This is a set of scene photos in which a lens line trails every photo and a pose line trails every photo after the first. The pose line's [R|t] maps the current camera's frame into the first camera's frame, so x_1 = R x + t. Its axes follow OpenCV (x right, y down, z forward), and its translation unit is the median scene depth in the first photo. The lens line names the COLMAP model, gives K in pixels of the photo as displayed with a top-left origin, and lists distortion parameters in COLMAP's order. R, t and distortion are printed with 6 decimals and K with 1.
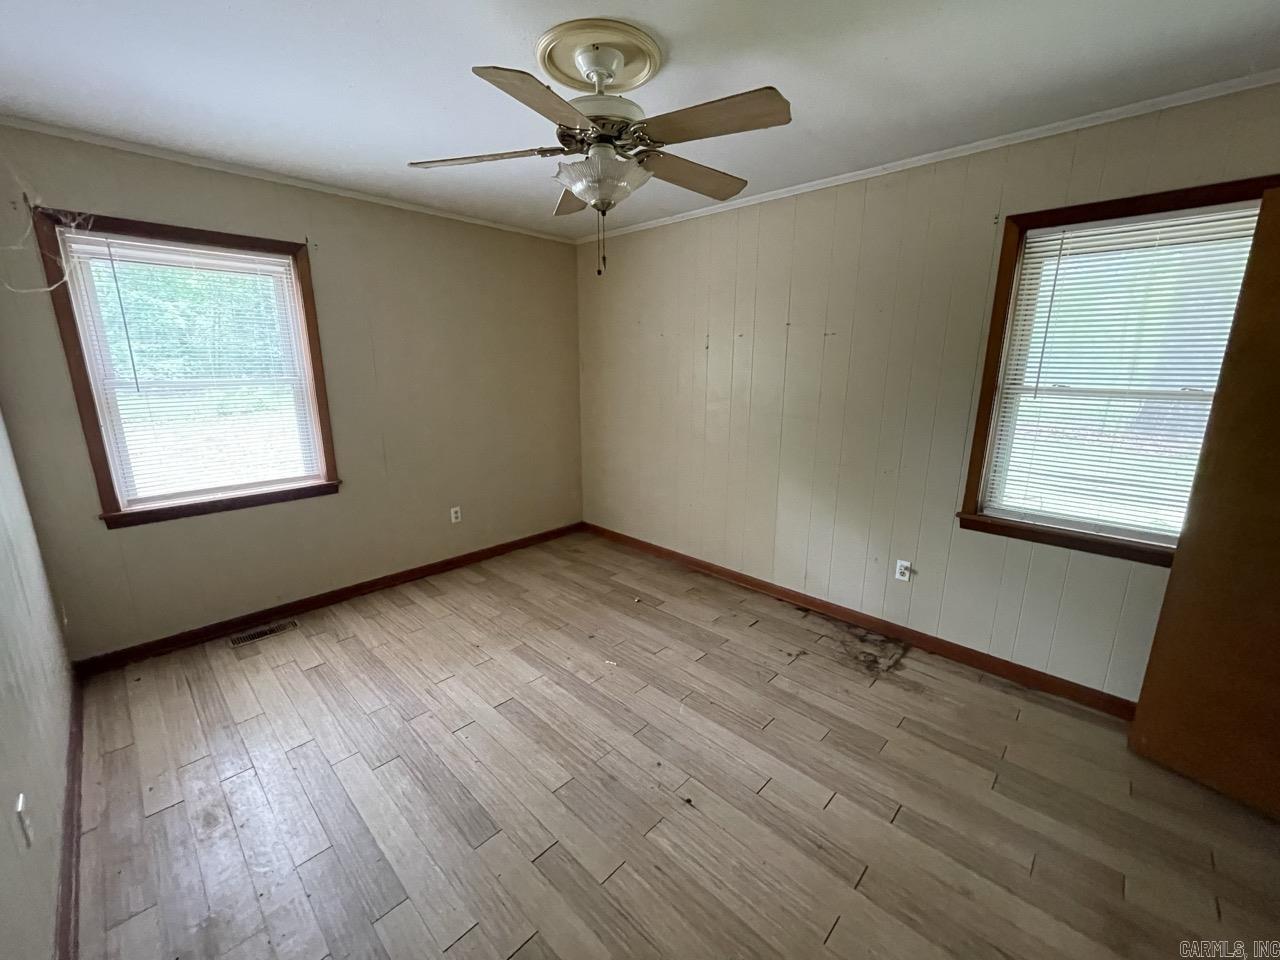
lens RADIAL K [[520.3, 0, 641.0], [0, 520.3, 474.9], [0, 0, 1]] dist [-0.003271, -0.000096]
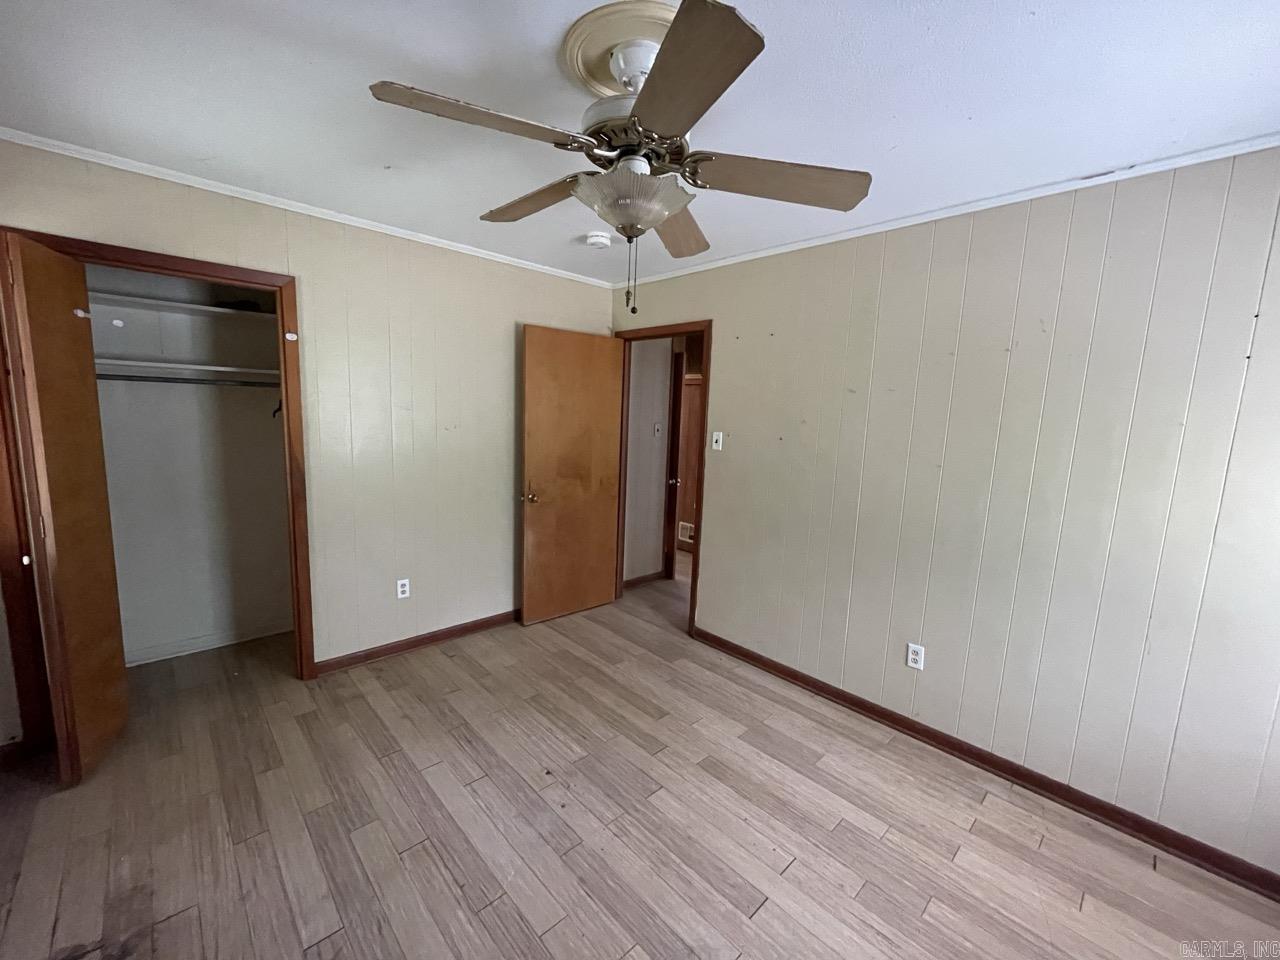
lens RADIAL K [[520.3, 0, 639.8], [0, 520.3, 488.5], [0, 0, 1]] dist [-0.003271, -0.000096]
pose [[-0.997638, -0.050444, 0.046634, -0.124903], [-0.030263, 0.932127, 0.360864, -0.371149], [-0.061672, 0.358600, -0.931452, 1.641853]]
